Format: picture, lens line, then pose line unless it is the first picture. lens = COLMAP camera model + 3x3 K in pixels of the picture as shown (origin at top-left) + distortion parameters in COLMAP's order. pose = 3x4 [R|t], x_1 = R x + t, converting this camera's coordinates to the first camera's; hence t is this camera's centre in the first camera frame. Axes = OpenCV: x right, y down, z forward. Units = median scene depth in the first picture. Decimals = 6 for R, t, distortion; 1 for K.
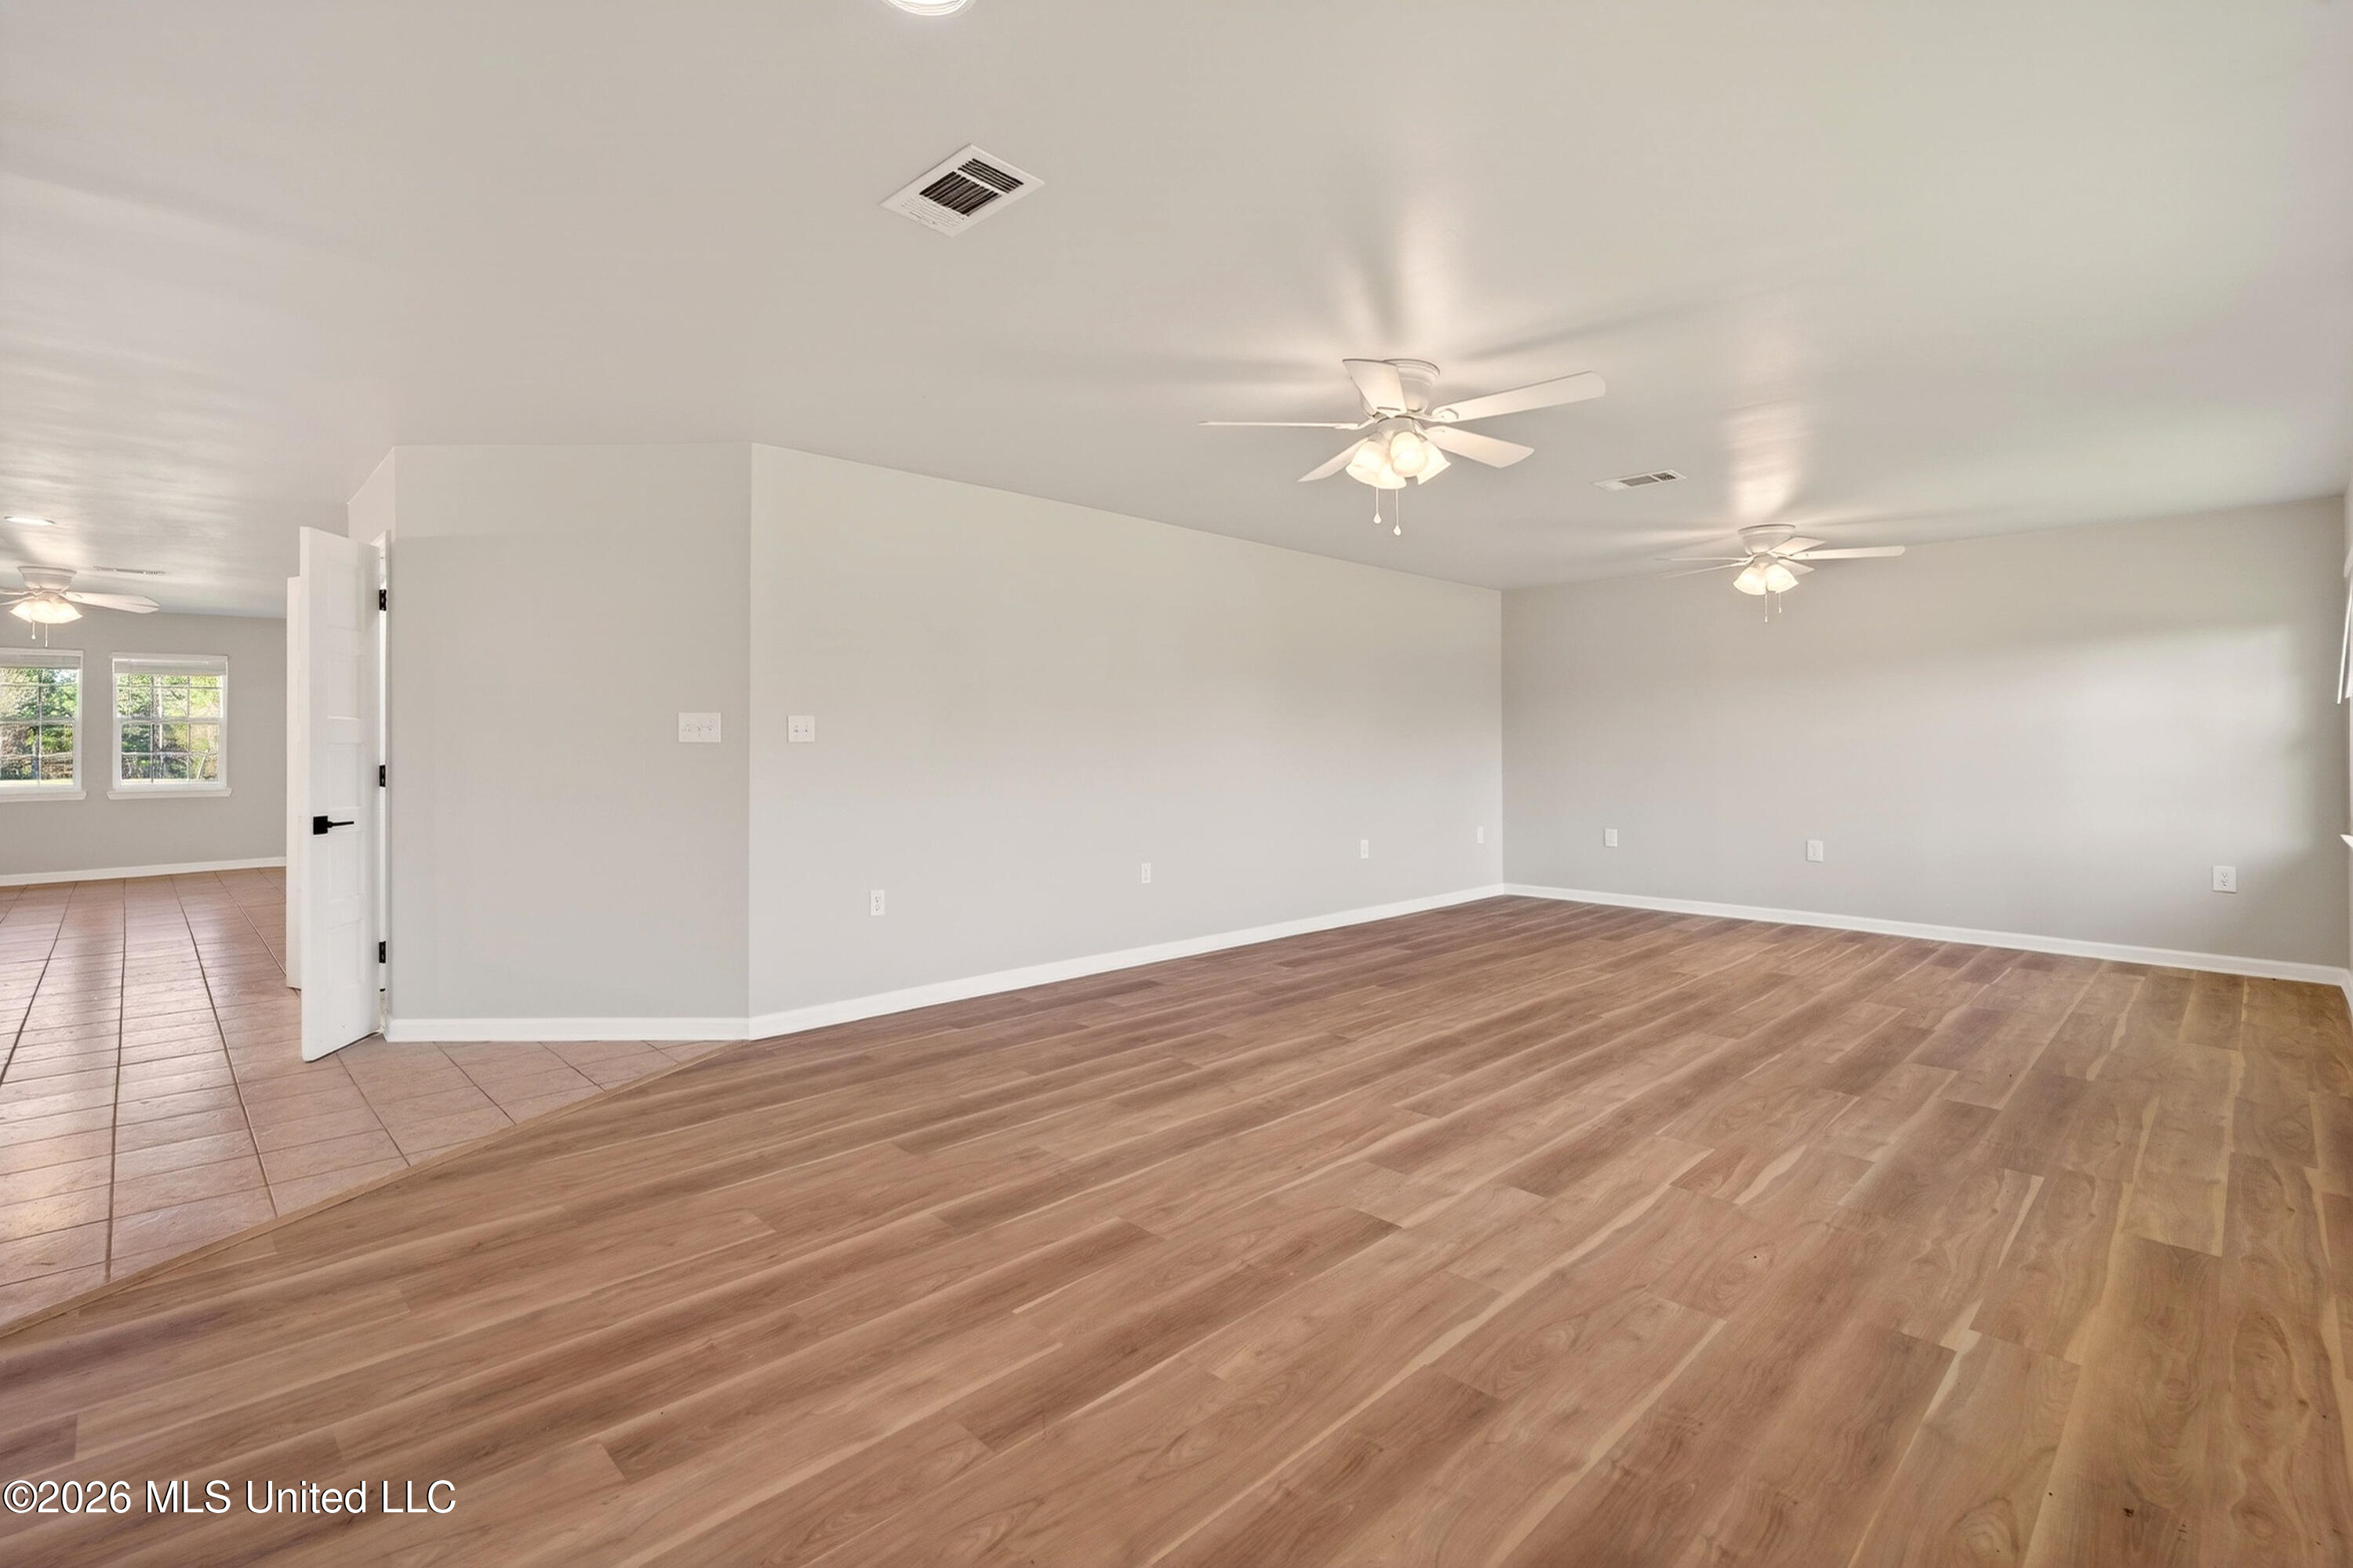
lens RADIAL K [[1064.2, 0, 1173.4], [0, 1064.2, 765.3], [0, 0, 1]] dist [-0.002108, -0.000135]
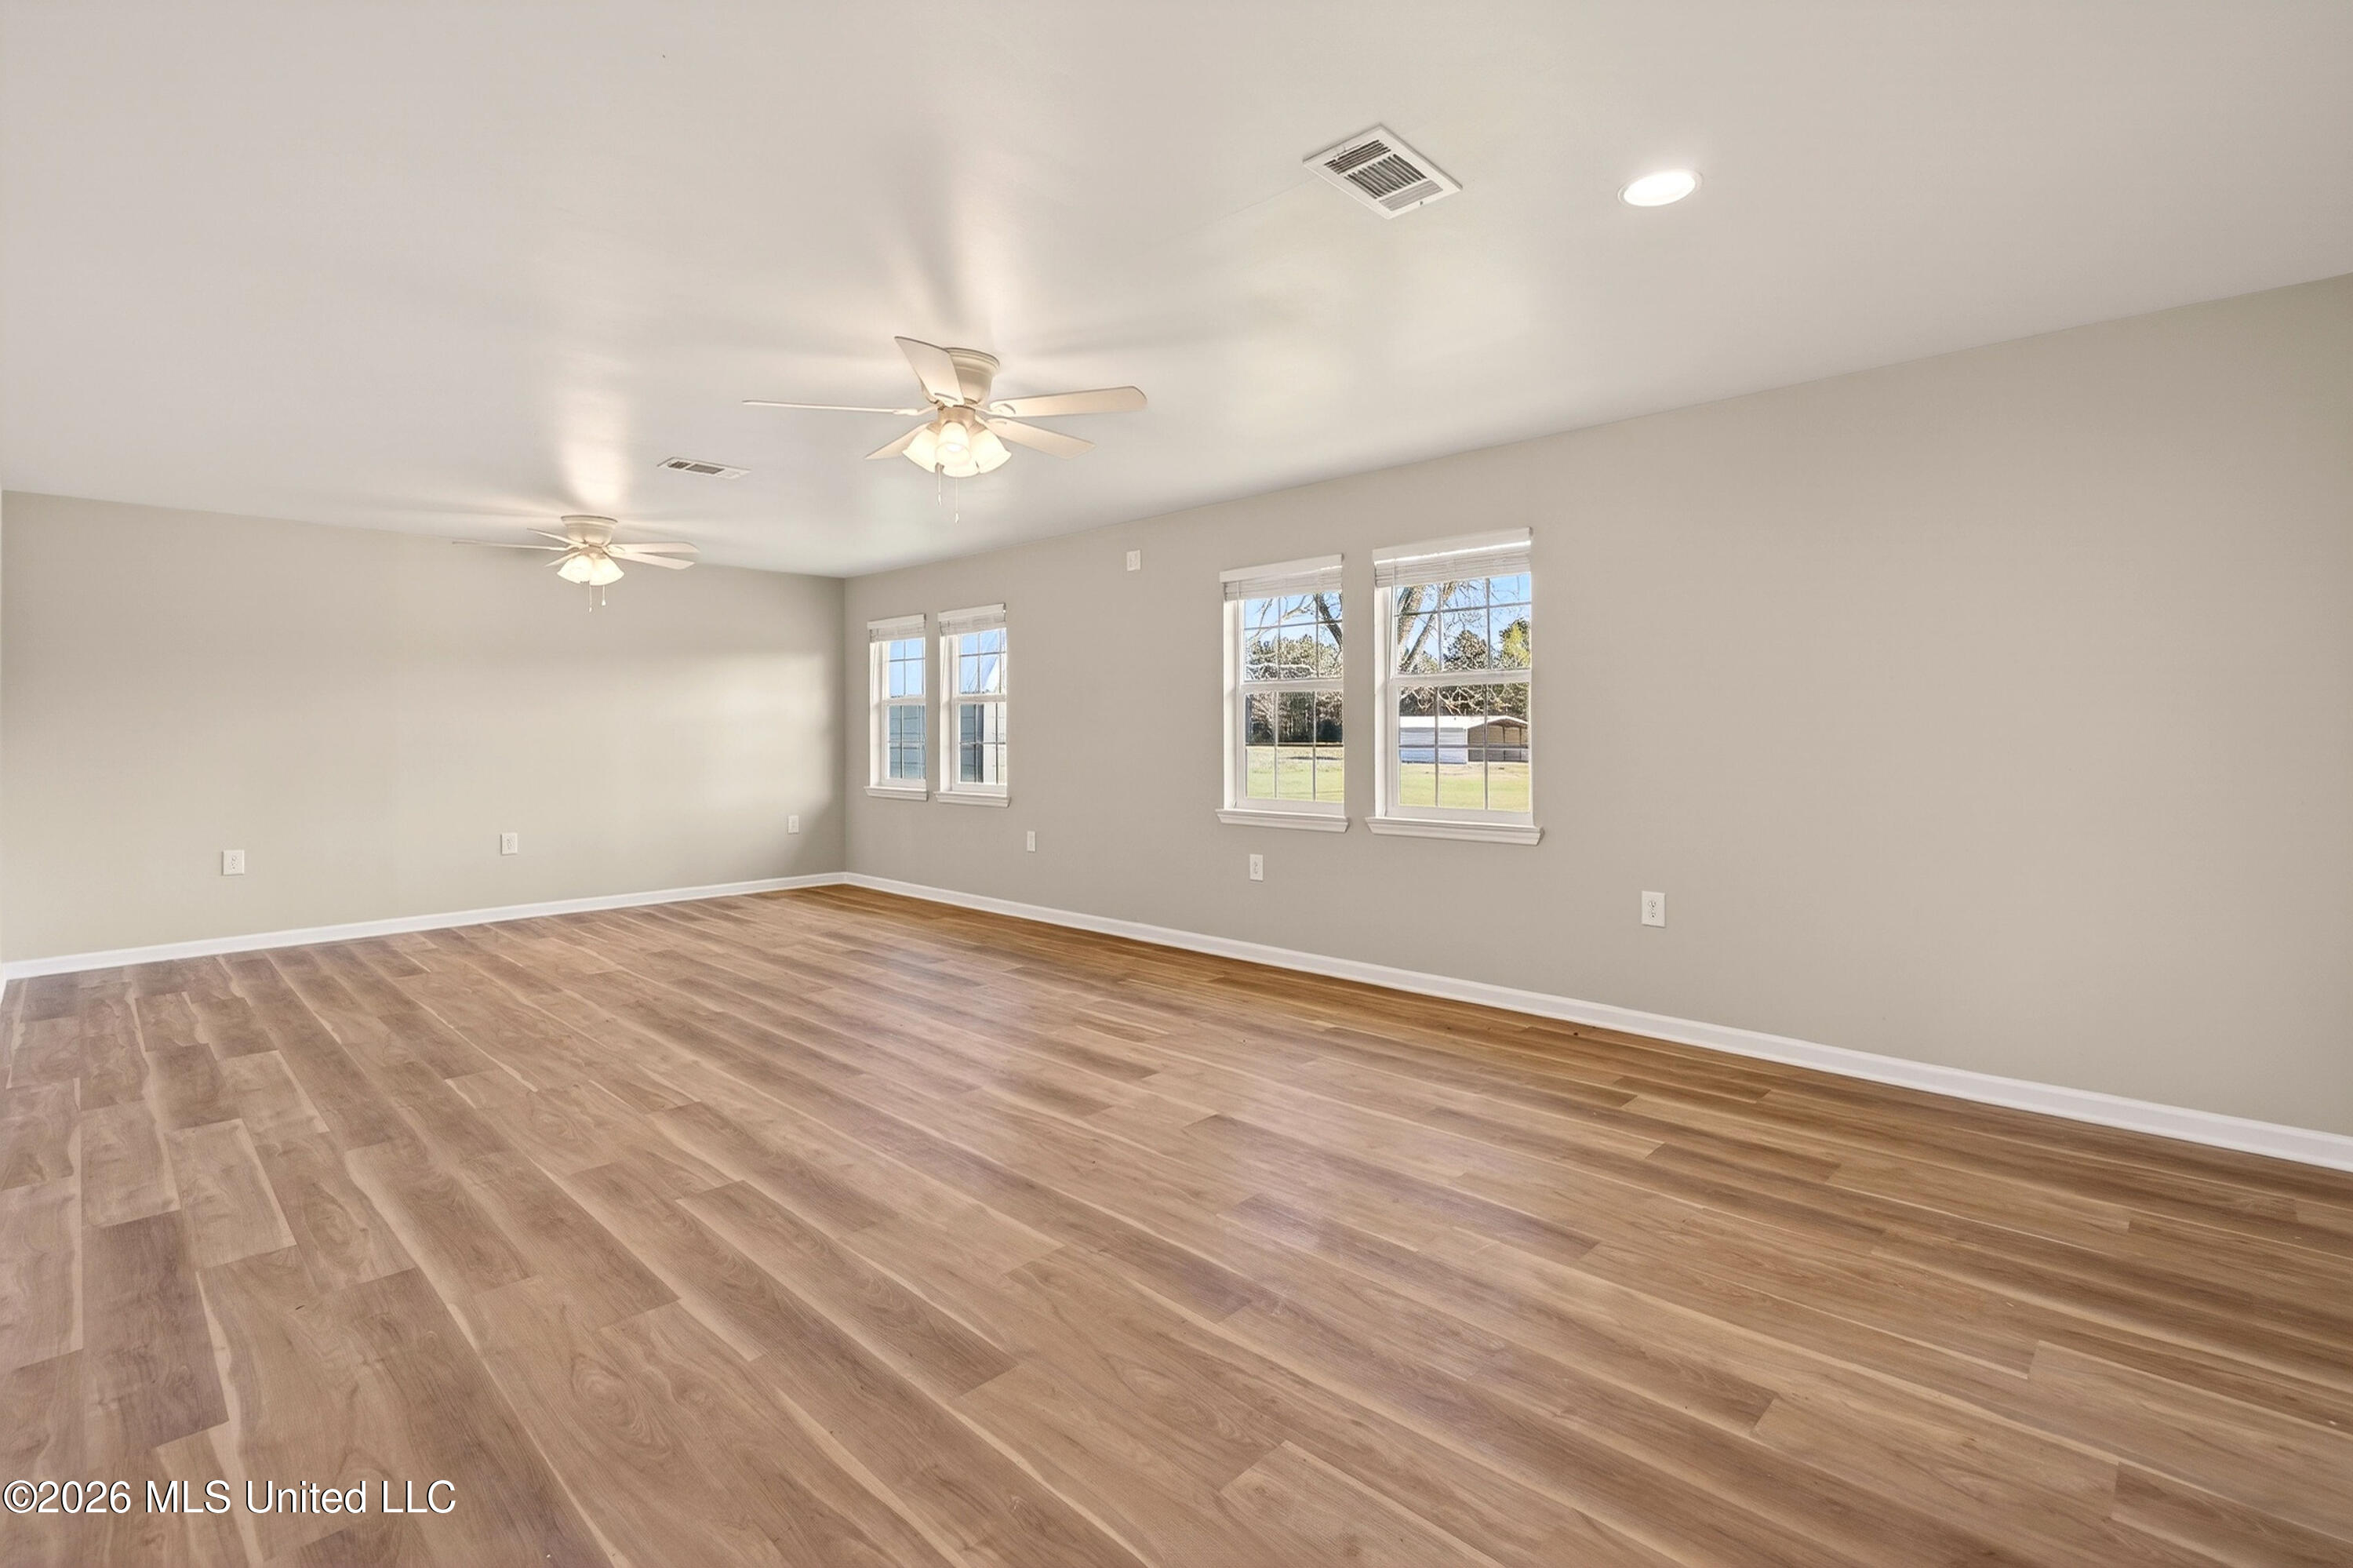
lens RADIAL K [[1064.2, 0, 1173.4], [0, 1064.2, 765.3], [0, 0, 1]] dist [-0.002108, -0.000135]
pose [[-0.018327, -0.031565, 0.999334, -0.927278], [0.022692, 0.999231, 0.031978, -0.020665], [-0.999575, 0.023263, -0.017597, 0.950900]]
